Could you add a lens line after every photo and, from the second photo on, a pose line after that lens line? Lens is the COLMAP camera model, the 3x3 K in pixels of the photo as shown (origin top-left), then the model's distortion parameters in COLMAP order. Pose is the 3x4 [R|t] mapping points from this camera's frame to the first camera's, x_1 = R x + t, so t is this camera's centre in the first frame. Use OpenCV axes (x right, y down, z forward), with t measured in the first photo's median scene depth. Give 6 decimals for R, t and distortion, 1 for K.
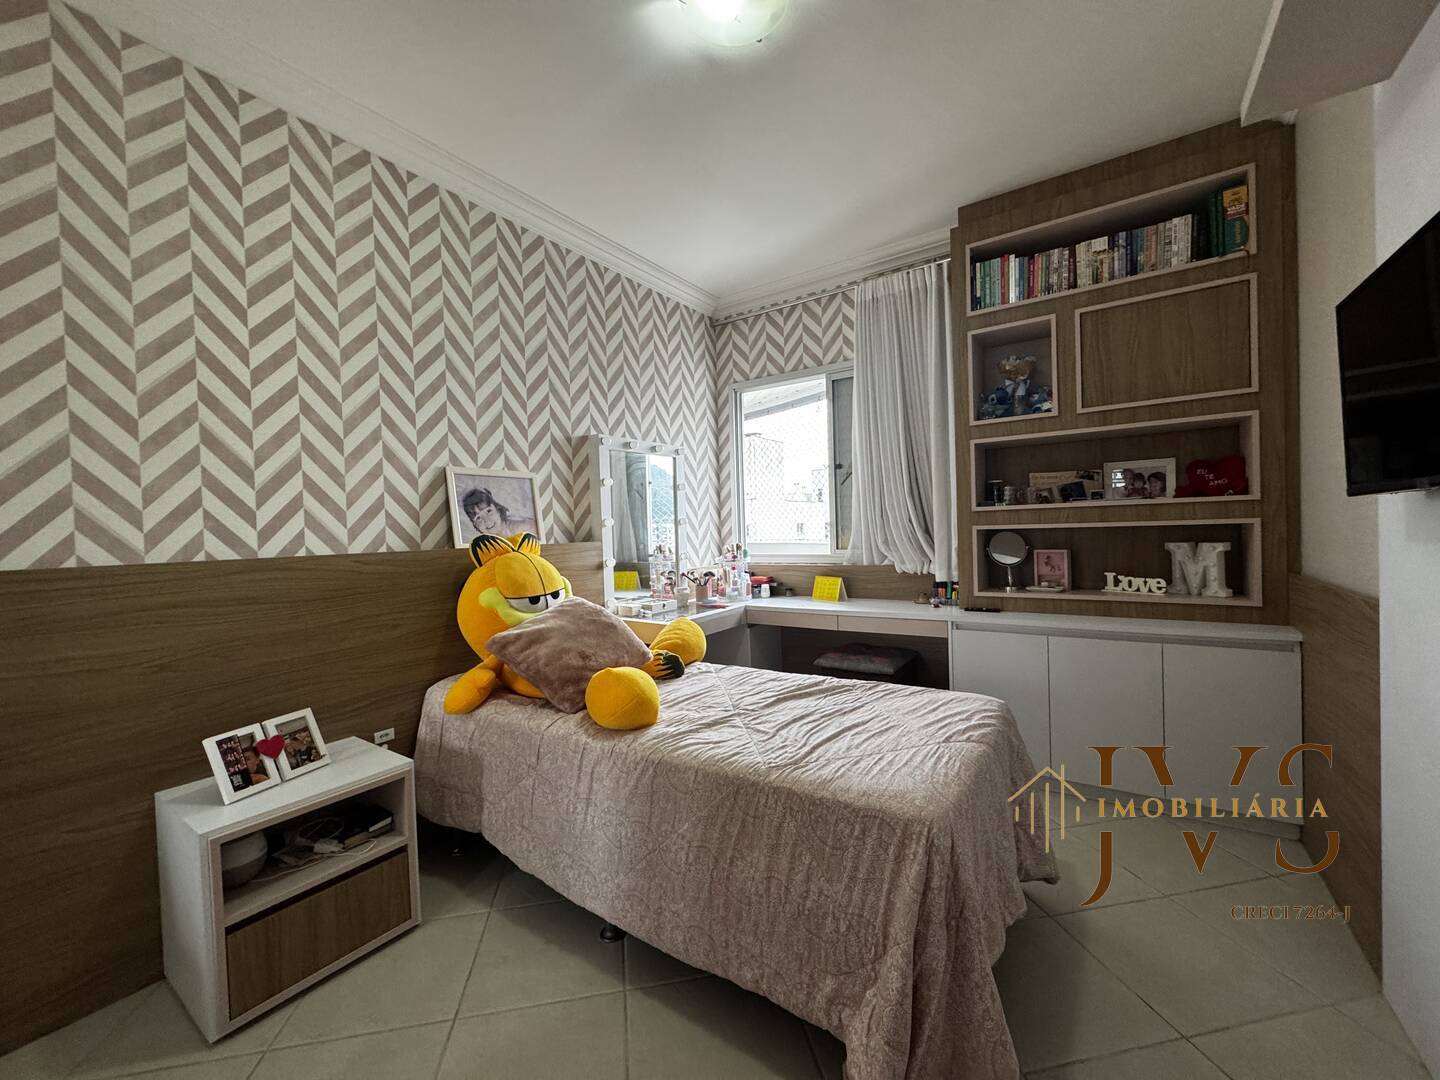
lens RADIAL K [[576.8, 0, 712.8], [0, 576.8, 542.2], [0, 0, 1]] dist [-0.016362, 0.000277]
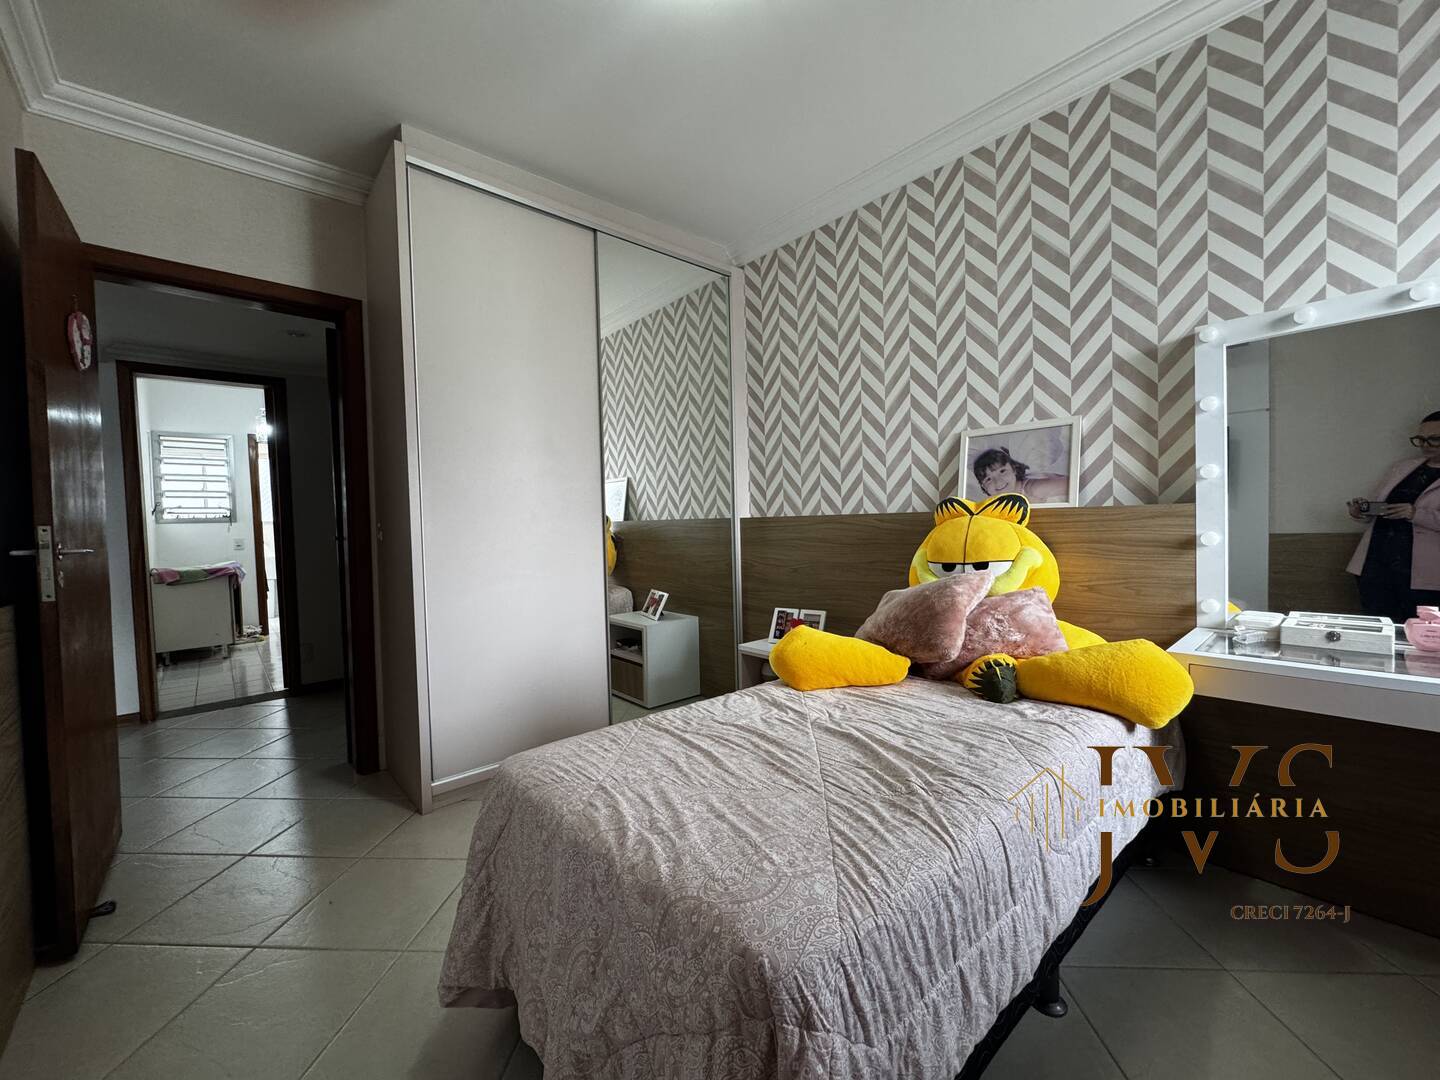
lens RADIAL K [[576.8, 0, 715.5], [0, 576.8, 539.5], [0, 0, 1]] dist [-0.016362, 0.000277]
pose [[-0.248481, 0.070294, -0.966083, 0.641293], [0.013388, 0.997517, 0.069138, -0.014573], [0.968544, 0.004245, -0.248805, 0.796203]]
